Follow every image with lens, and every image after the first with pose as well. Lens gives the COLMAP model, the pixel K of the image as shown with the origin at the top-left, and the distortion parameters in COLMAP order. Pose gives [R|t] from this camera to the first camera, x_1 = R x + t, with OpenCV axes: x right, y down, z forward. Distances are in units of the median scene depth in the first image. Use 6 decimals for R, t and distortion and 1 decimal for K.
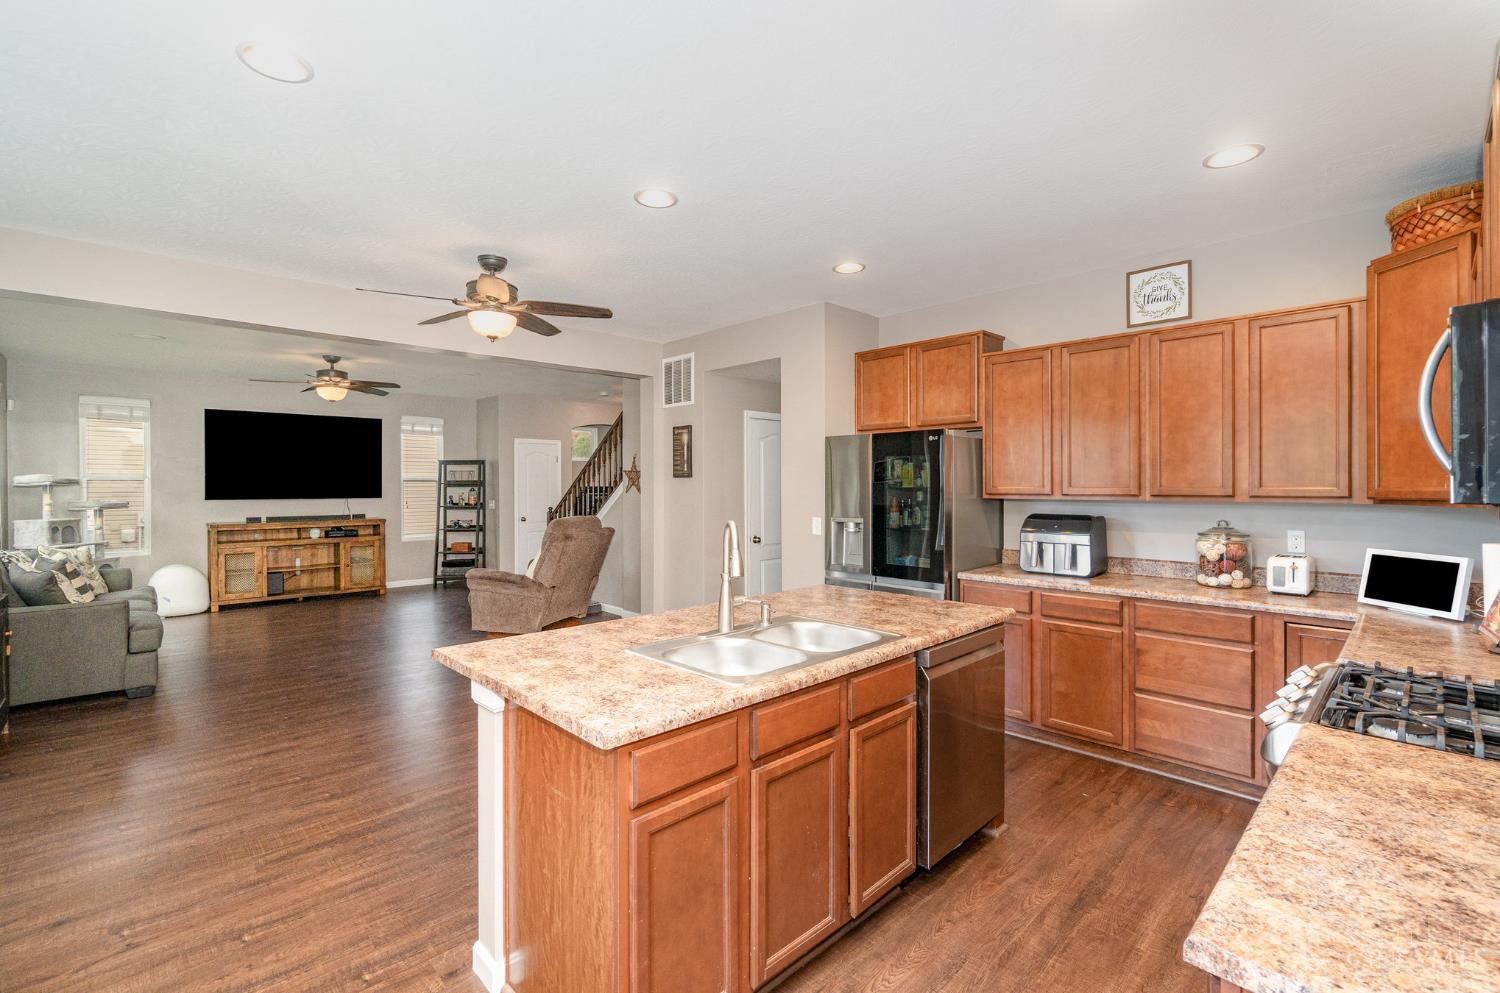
lens RADIAL K [[655.9, 0, 736.8], [0, 655.9, 492.3], [0, 0, 1]] dist [0.000413, -0.000050]
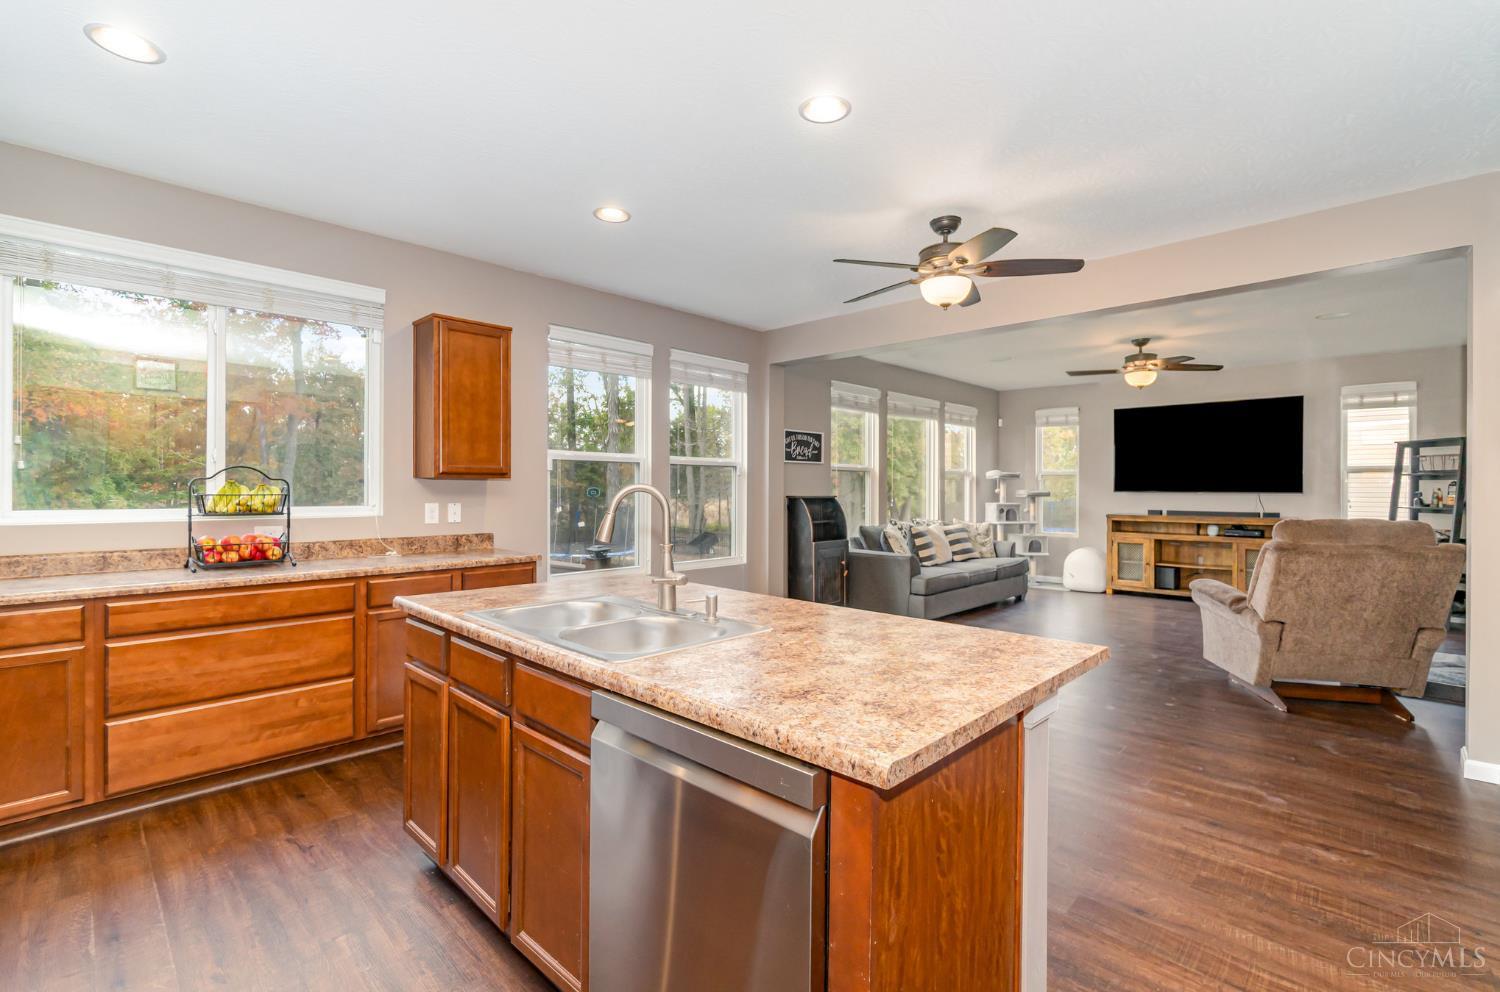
lens RADIAL K [[663.0, 0, 750.0], [0, 663.0, 496.0], [0, 0, 1]] dist [0.000767, 0.000235]
pose [[0.048571, 0.014701, -0.998712, 0.258226], [-0.016617, 0.999765, 0.013908, 0.012486], [0.998681, 0.015920, 0.048804, 0.317781]]
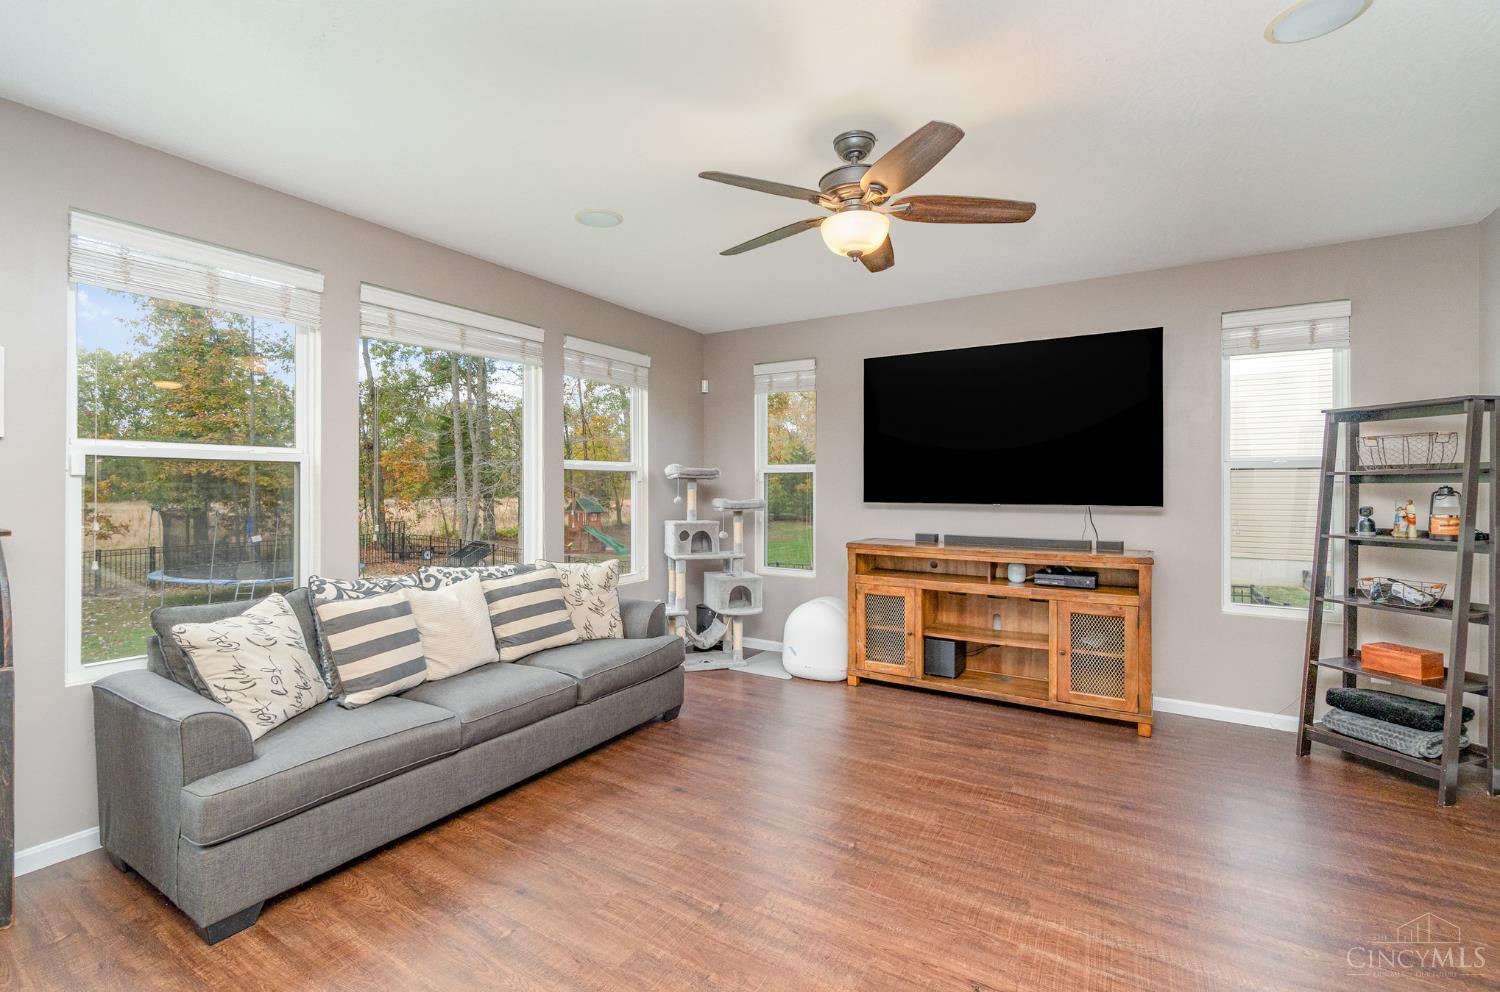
lens RADIAL K [[656.1, 0, 744.3], [0, 656.1, 488.7], [0, 0, 1]] dist [-0.001778, -0.000629]
pose [[0.254412, 0.007645, -0.967066, -0.210921], [-0.015998, 0.999865, 0.003695, -0.001759], [0.966964, 0.014531, 0.254500, 0.685604]]
